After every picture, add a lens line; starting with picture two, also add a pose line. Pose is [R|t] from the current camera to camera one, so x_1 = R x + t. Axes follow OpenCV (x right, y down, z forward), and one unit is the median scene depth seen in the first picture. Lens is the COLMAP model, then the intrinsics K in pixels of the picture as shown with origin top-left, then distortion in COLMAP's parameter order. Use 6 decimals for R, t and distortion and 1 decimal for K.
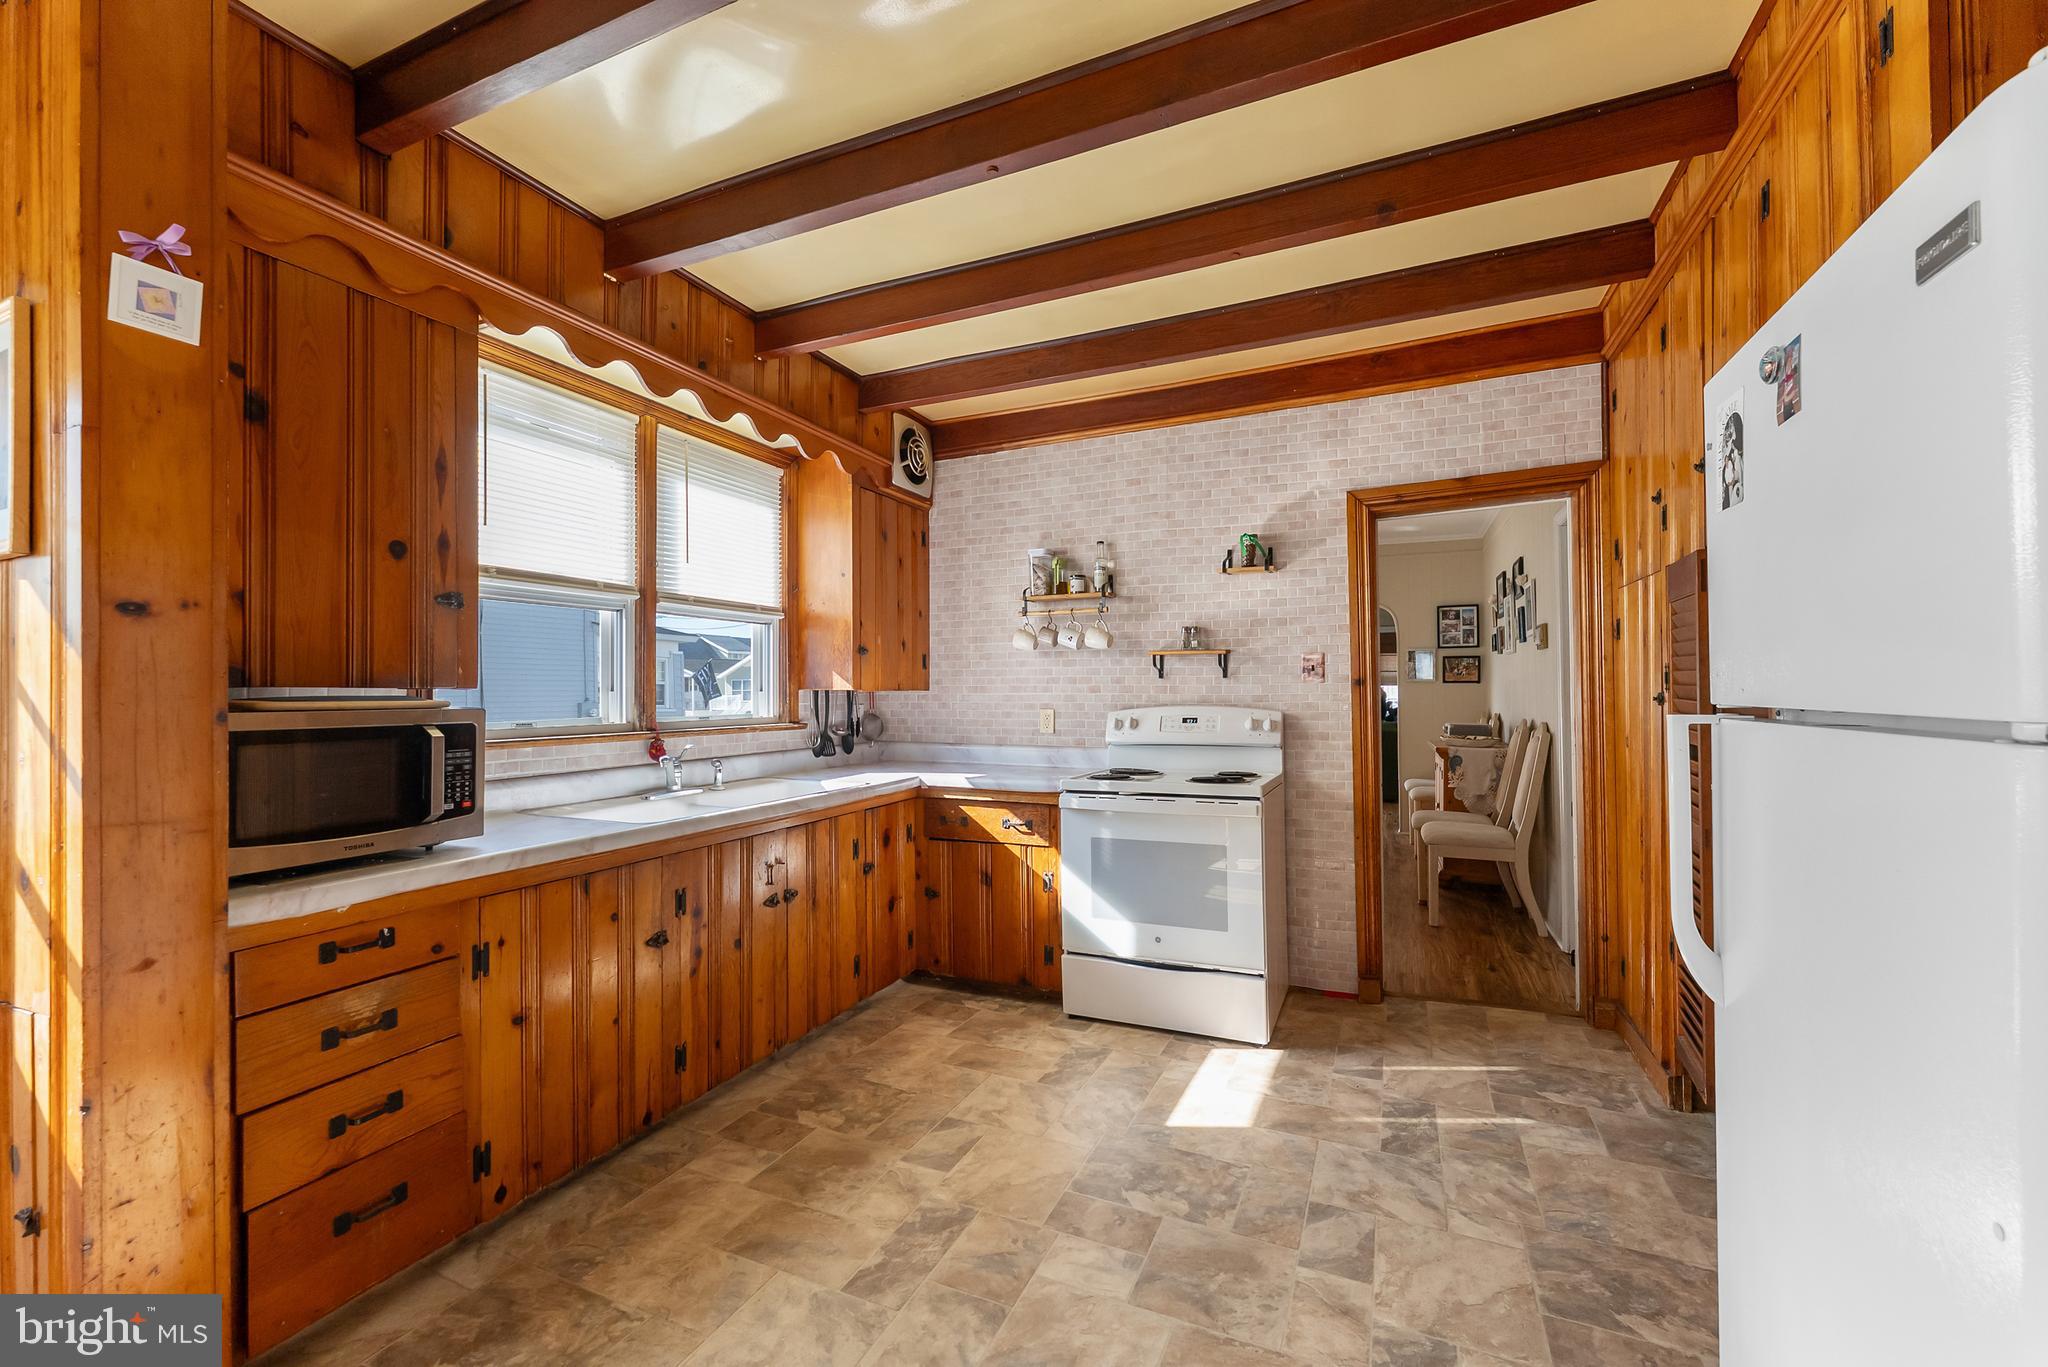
lens RADIAL K [[829.4, 0, 1030.9], [0, 829.4, 686.0], [0, 0, 1]] dist [-0.000744, -0.000248]
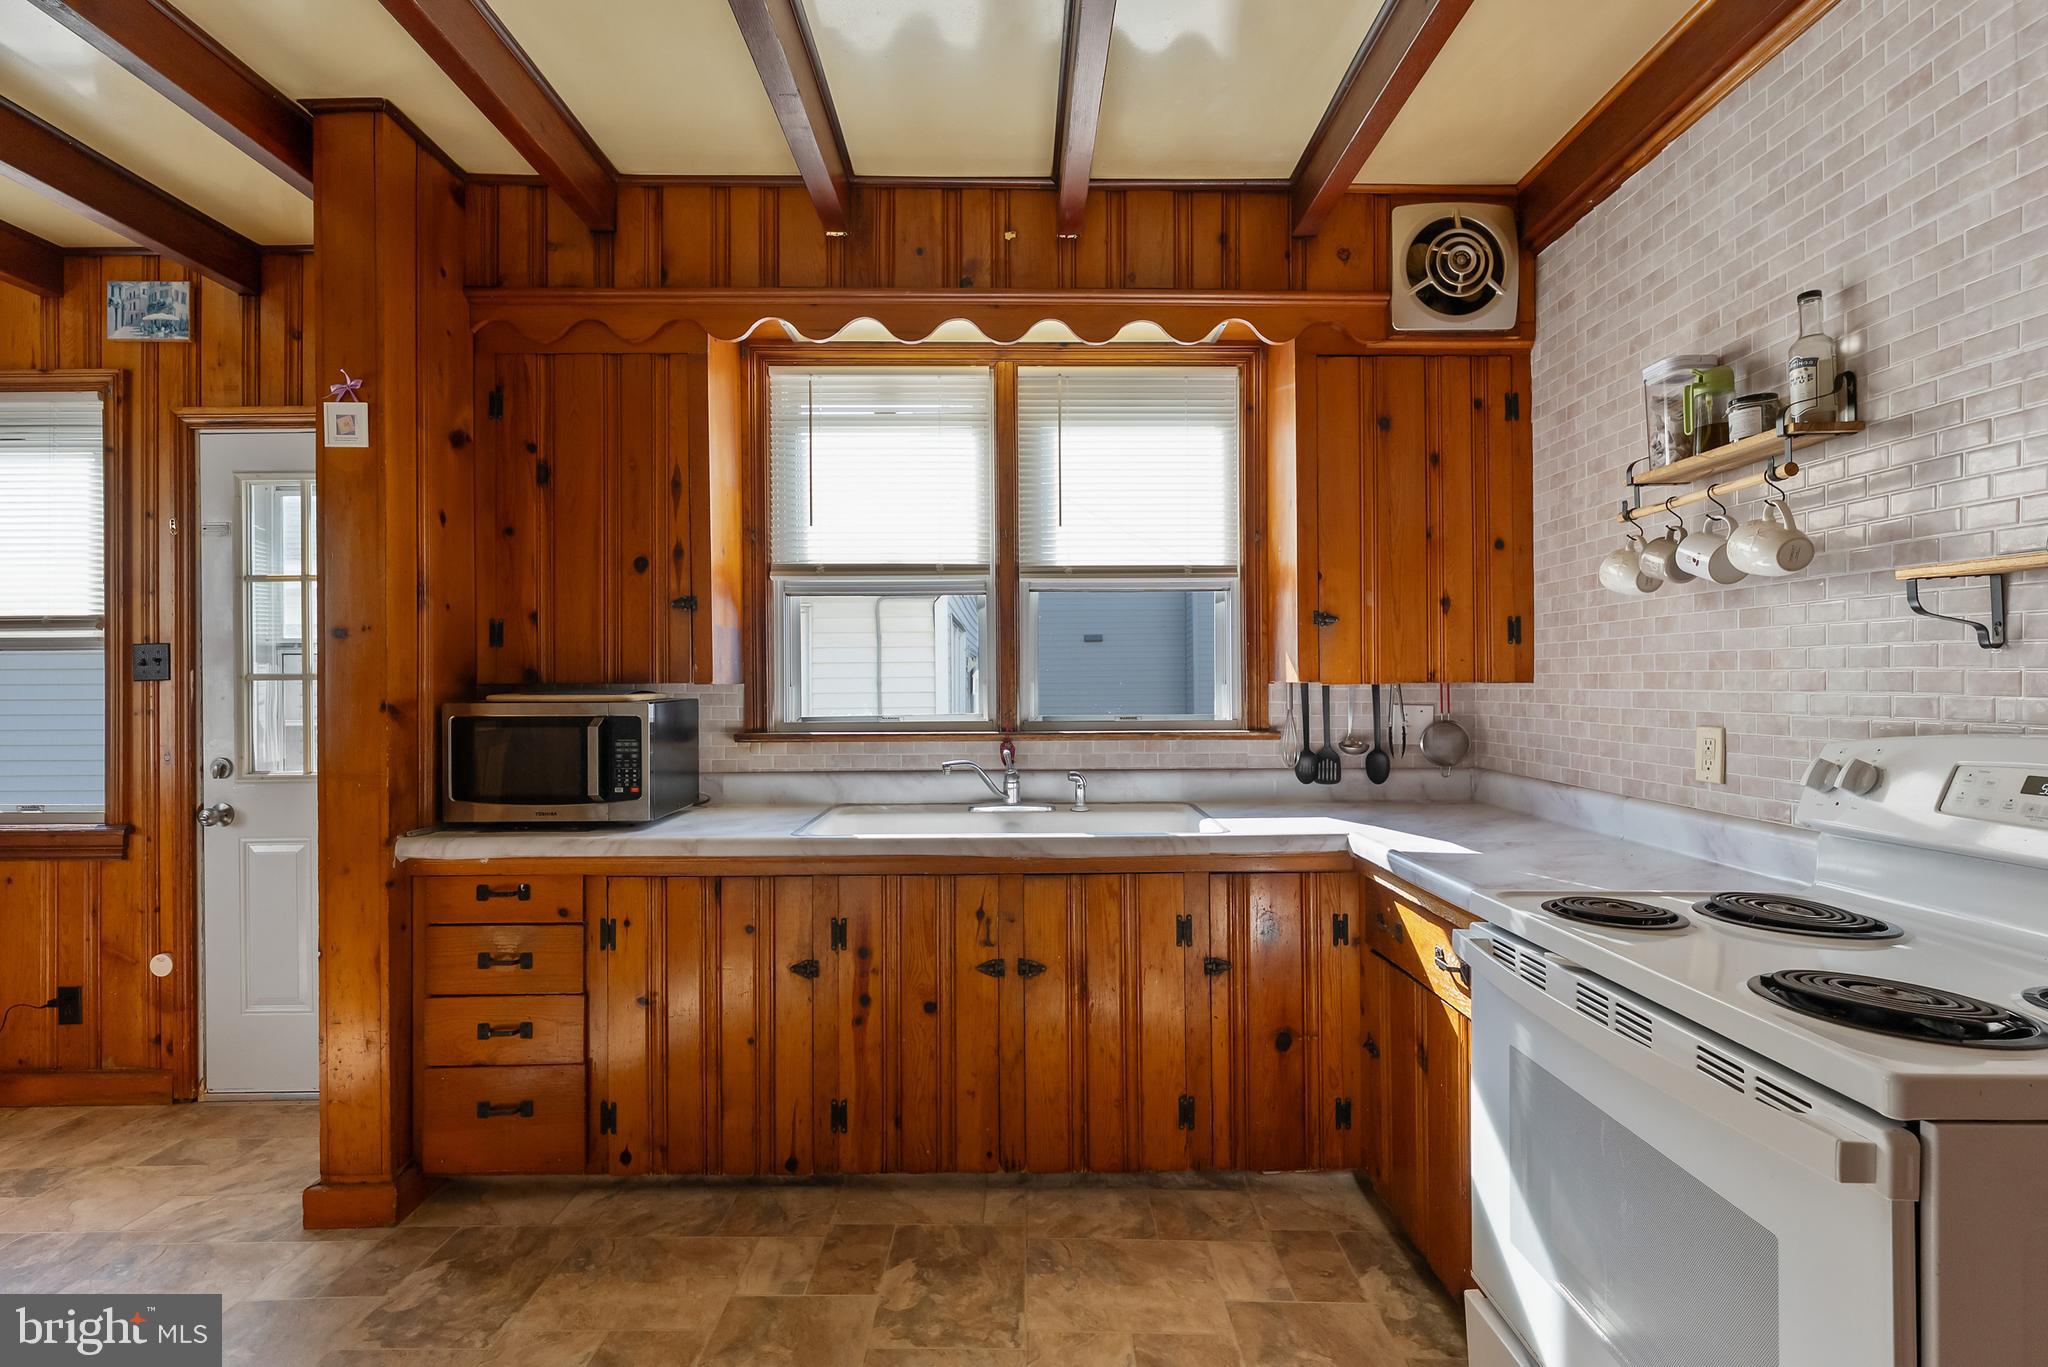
lens RADIAL K [[917.8, 0, 1017.1], [0, 917.8, 684.1], [0, 0, 1]] dist [0.001760, -0.000996]
pose [[0.403680, 0.003165, -0.914895, 0.414610], [0.008556, 0.999937, 0.007235, -0.001127], [0.914860, -0.010748, 0.403628, 0.634980]]
